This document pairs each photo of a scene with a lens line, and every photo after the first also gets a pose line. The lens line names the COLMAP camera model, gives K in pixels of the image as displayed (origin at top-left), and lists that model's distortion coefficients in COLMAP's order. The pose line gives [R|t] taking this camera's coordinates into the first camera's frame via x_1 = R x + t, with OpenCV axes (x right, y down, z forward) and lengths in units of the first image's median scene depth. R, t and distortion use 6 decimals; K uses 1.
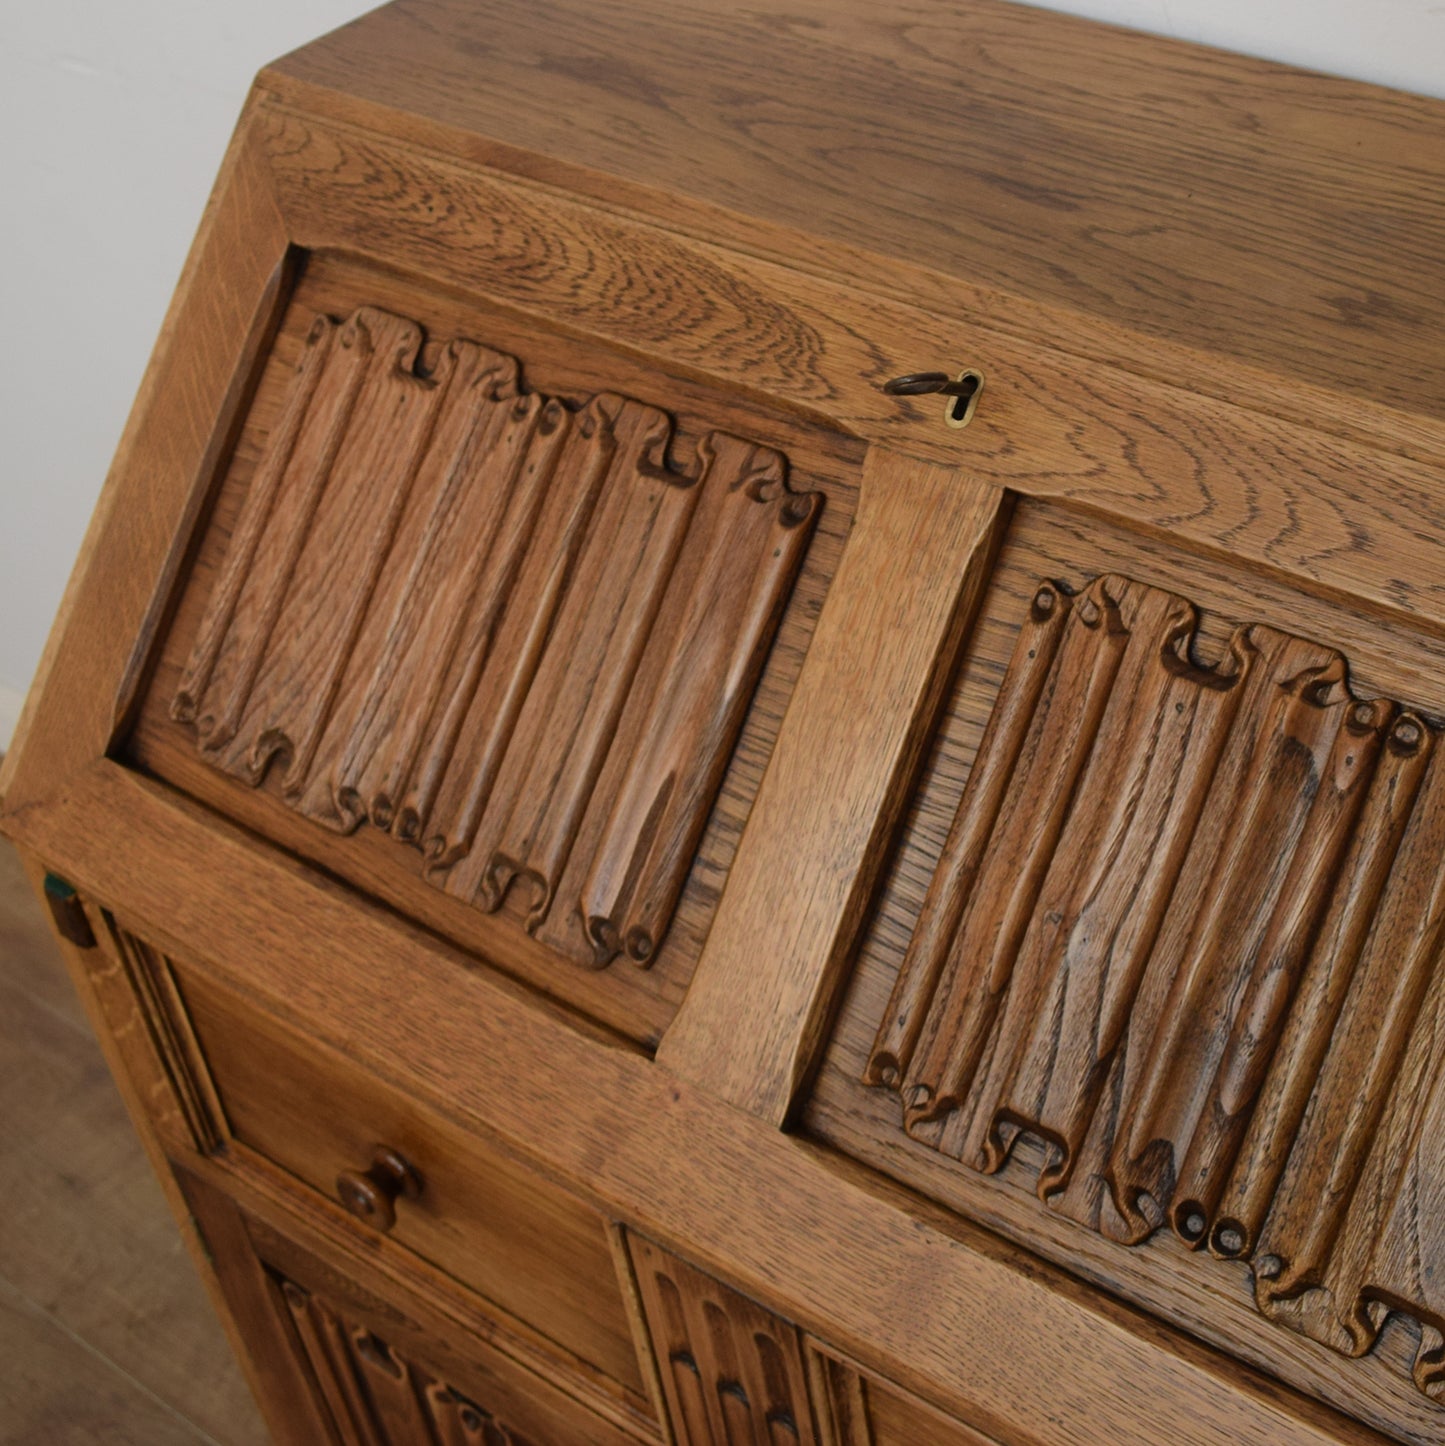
lens RADIAL K [[2269.2, 0, 943.3], [0, 2269.2, 495.5], [0, 0, 1]] dist [-0.074122, -0.020688]
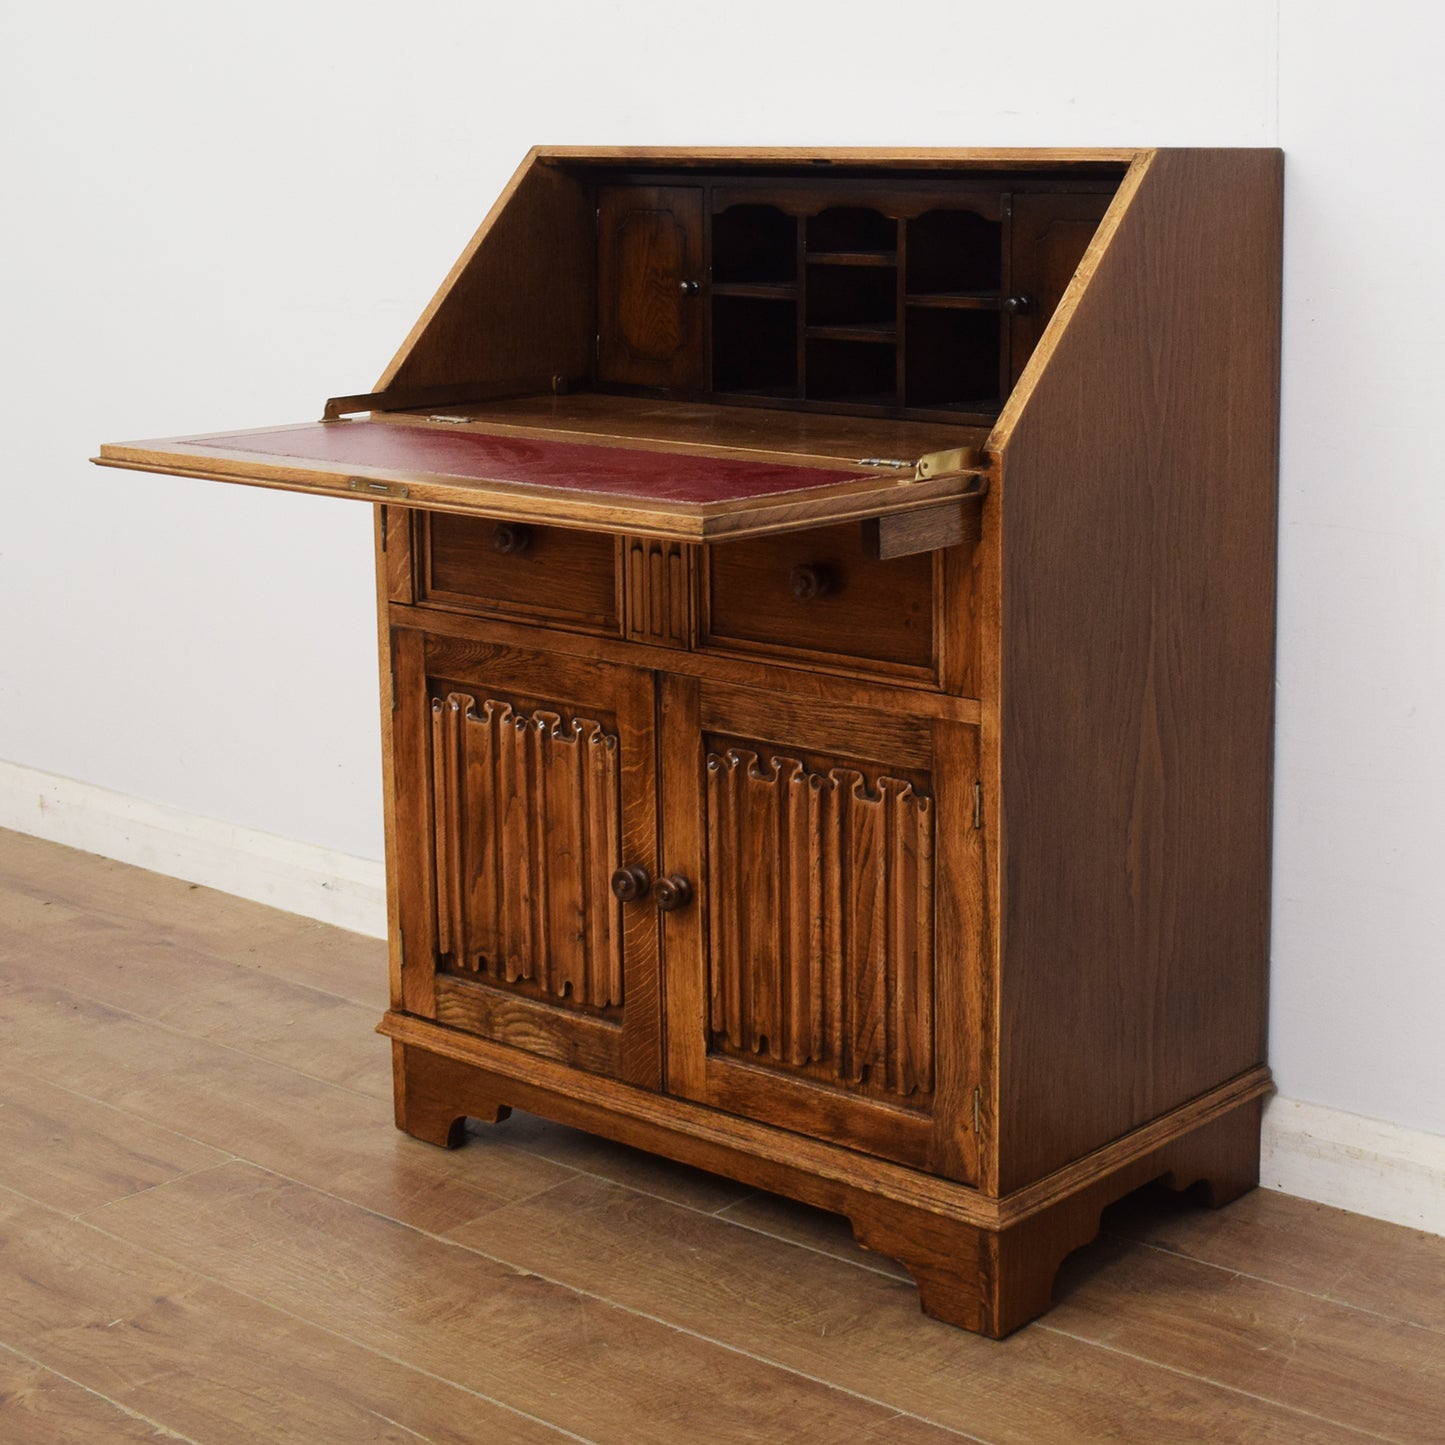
lens RADIAL K [[2587.3, 0, 978.4], [0, 2587.3, 528.0], [0, 0, 1]] dist [-0.090173, -0.002018]
pose [[0.997050, 0.066332, -0.038611, 0.183665], [-0.076659, 0.885254, -0.458746, 0.840562], [0.003751, 0.460353, 0.887728, -0.758269]]
